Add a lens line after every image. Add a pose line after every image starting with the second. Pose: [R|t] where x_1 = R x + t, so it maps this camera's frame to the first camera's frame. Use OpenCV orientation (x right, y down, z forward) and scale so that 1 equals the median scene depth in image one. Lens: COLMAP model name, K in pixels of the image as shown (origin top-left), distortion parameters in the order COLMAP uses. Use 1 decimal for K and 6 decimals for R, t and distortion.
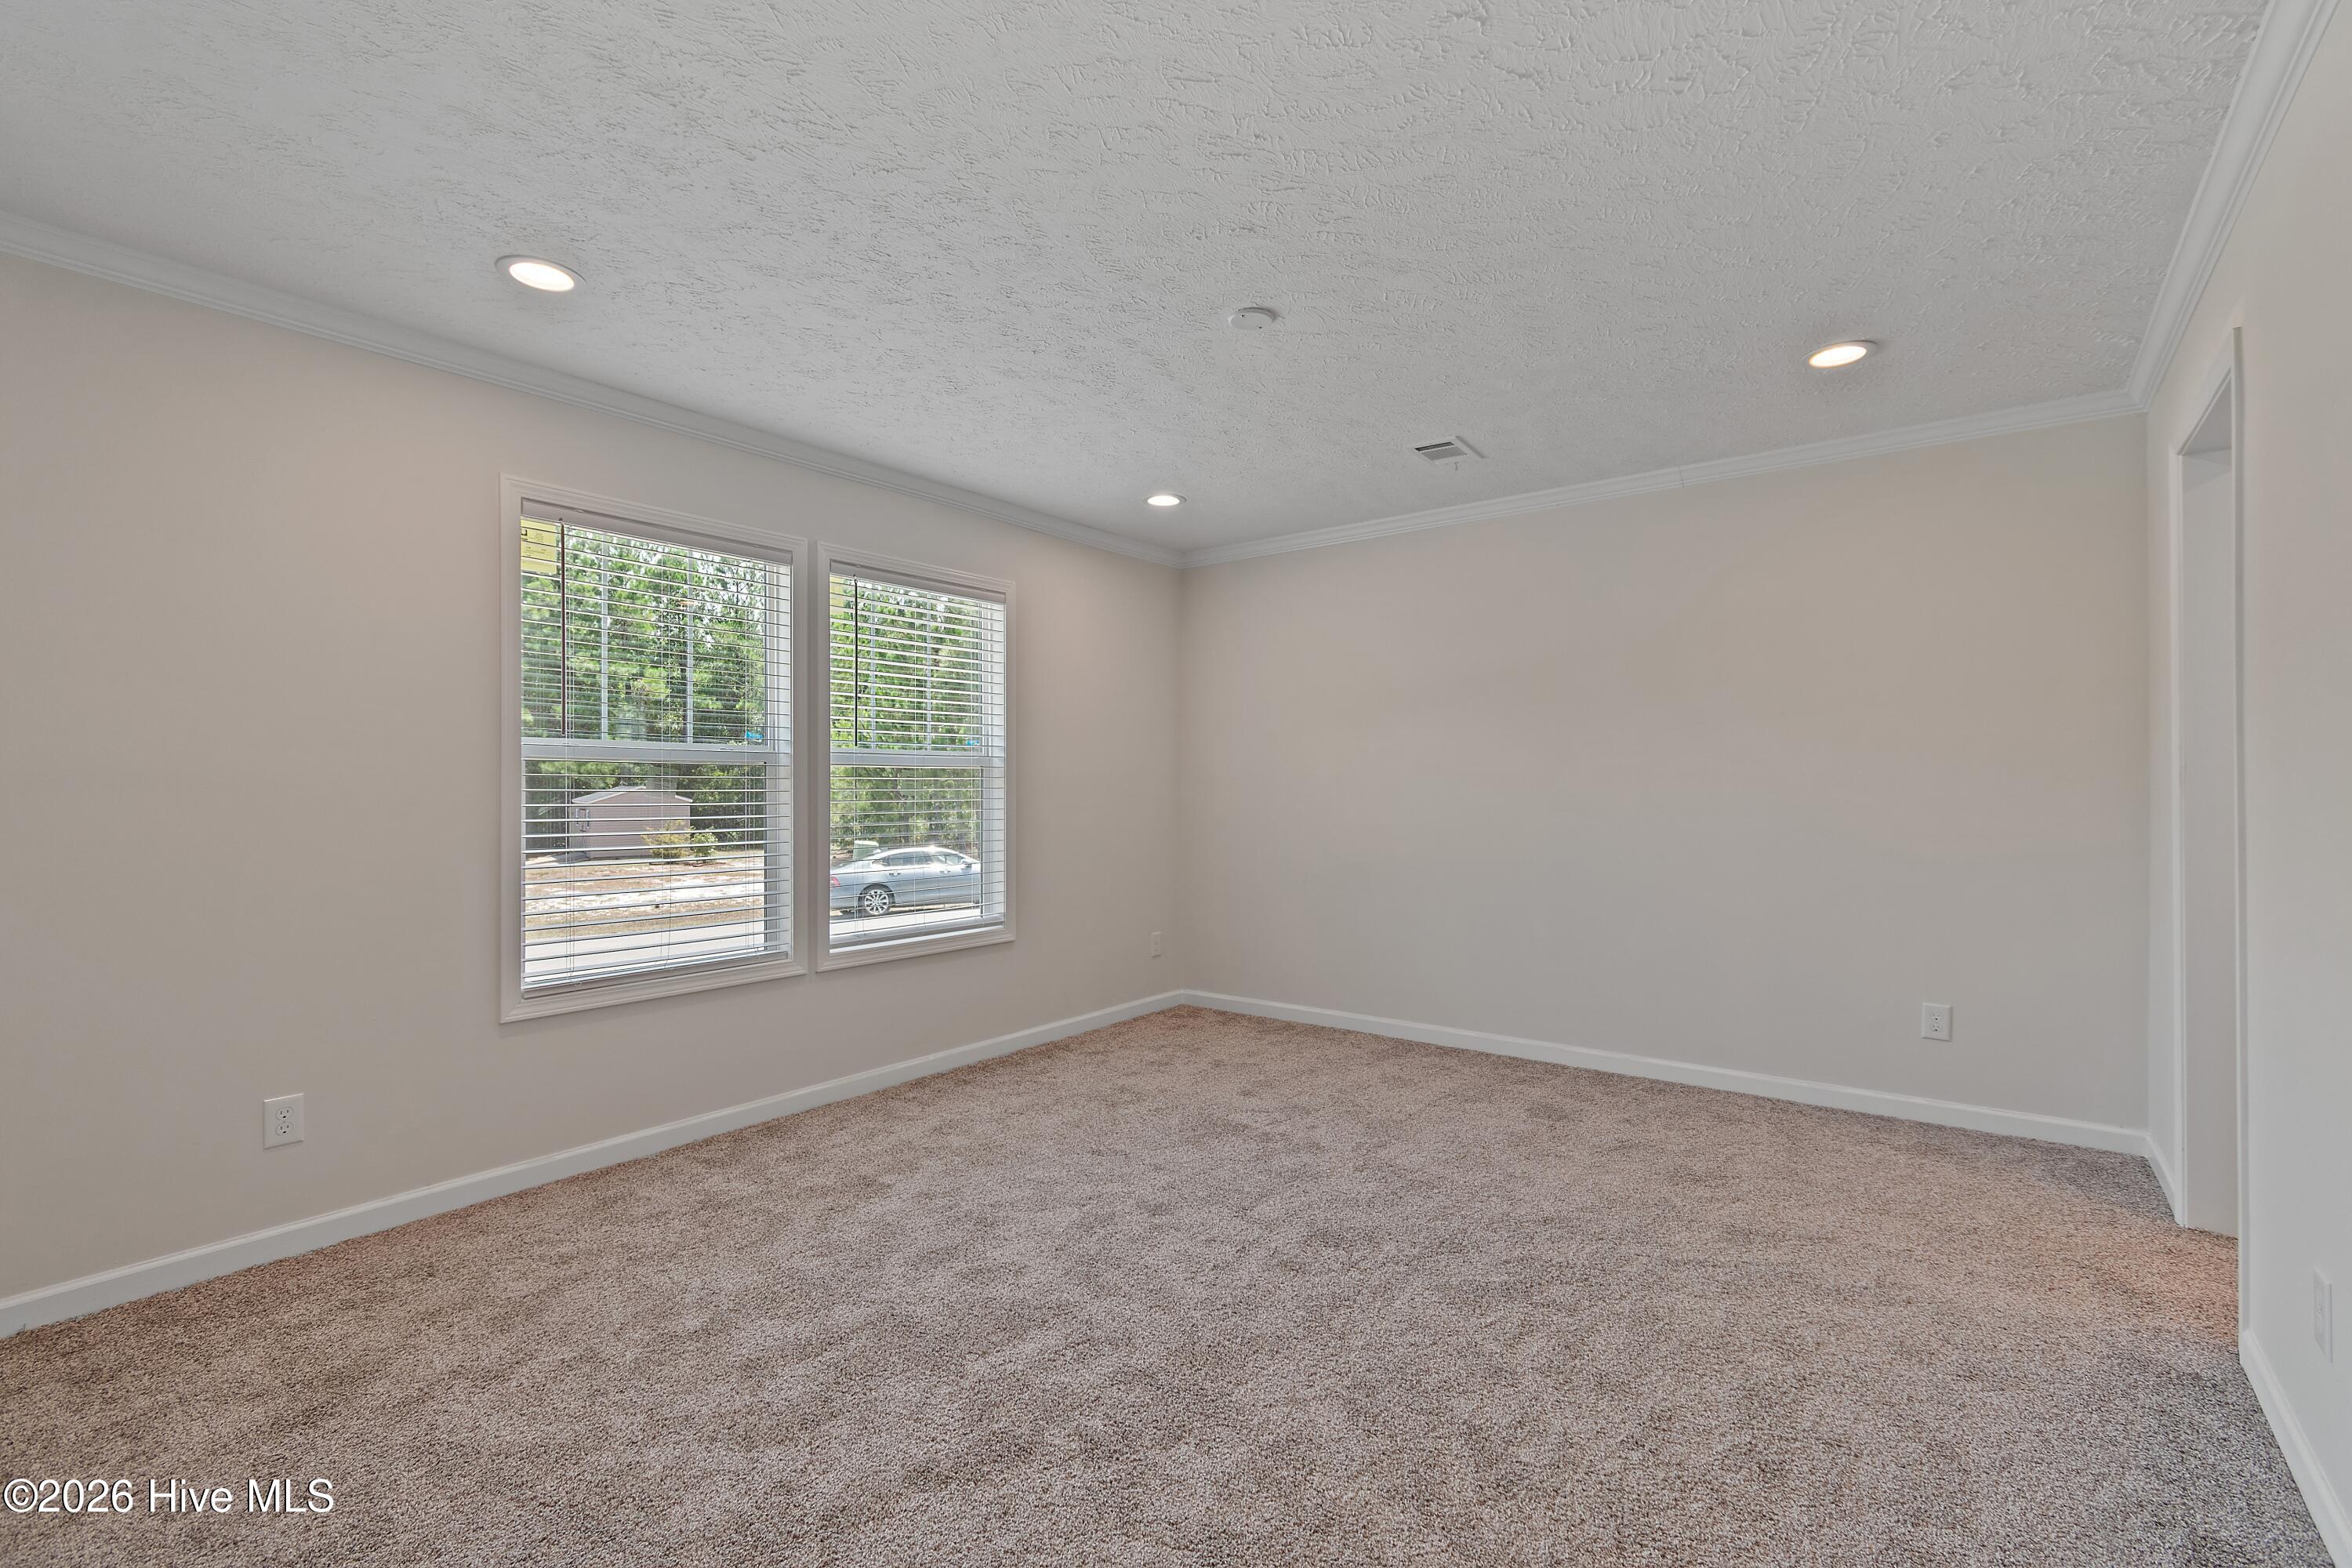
lens RADIAL K [[1039.2, 0, 1176.0], [0, 1039.2, 784.0], [0, 0, 1]] dist [0.004454, 0.000378]
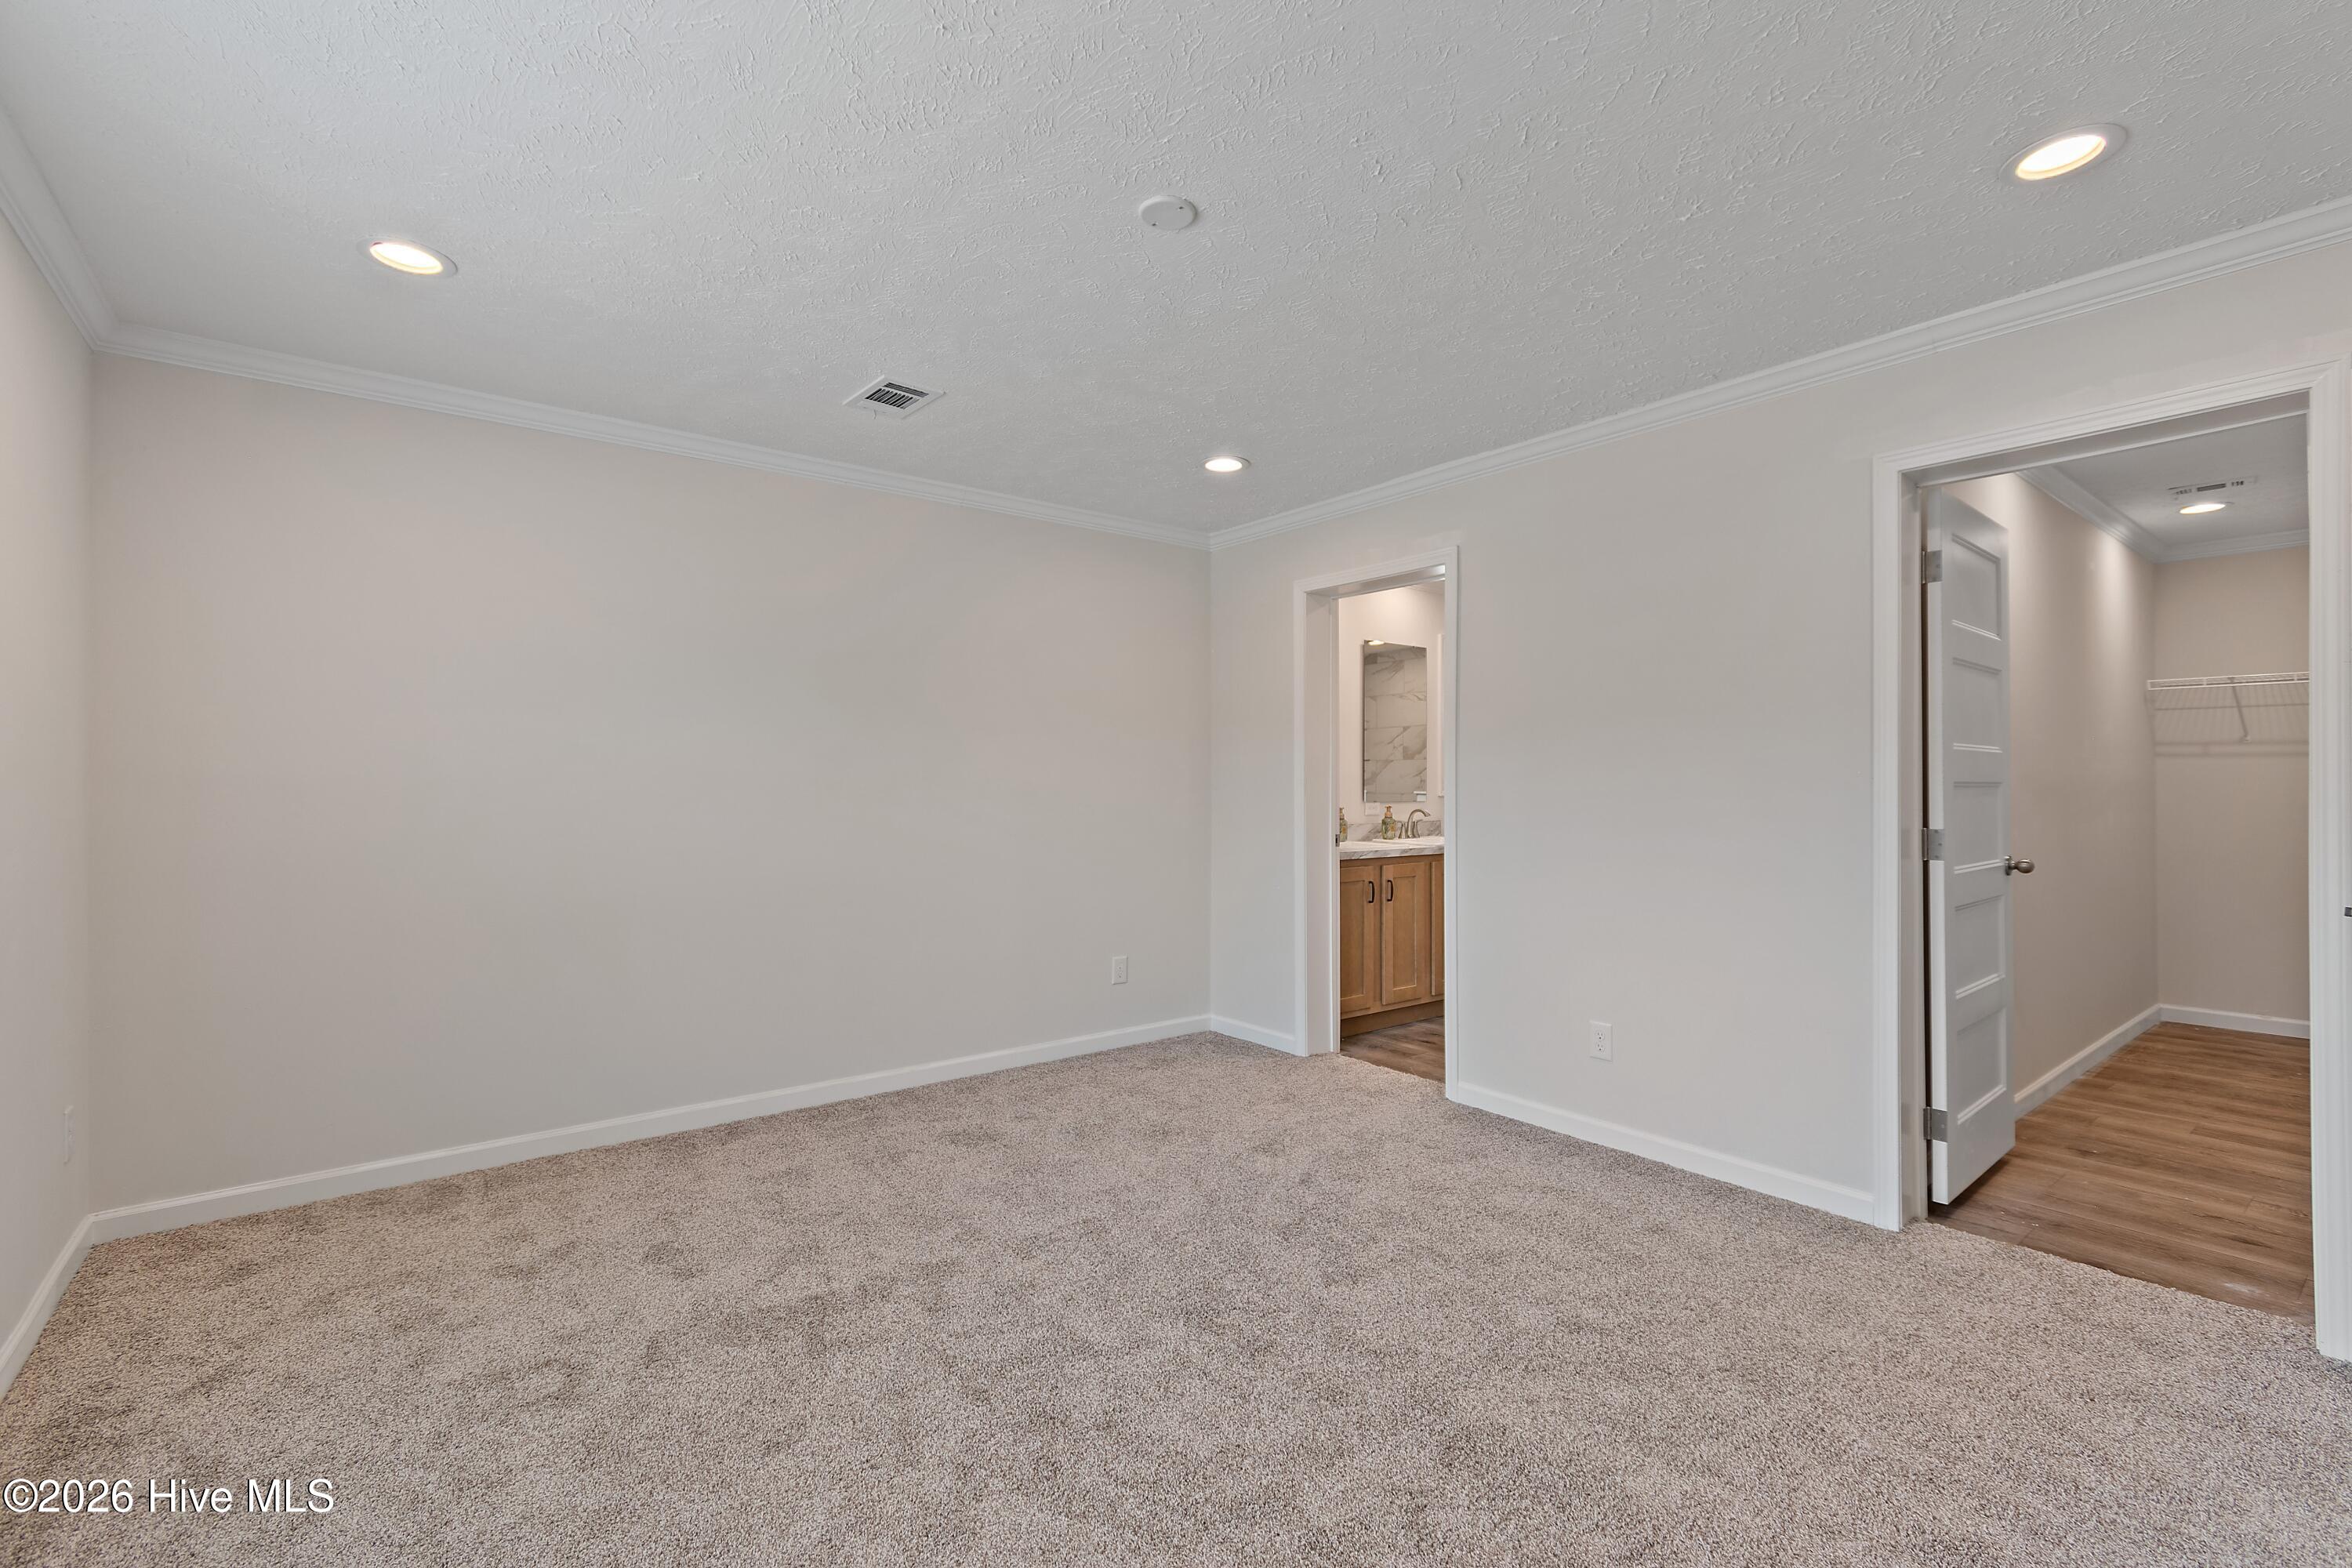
lens RADIAL K [[1039.2, 0, 1176.0], [0, 1039.2, 784.0], [0, 0, 1]] dist [0.004454, 0.000378]
pose [[0.245863, 0.002495, 0.969301, -0.529366], [-0.001364, 0.999997, -0.002228, -0.005562], [-0.969304, -0.000775, 0.245865, 0.597986]]
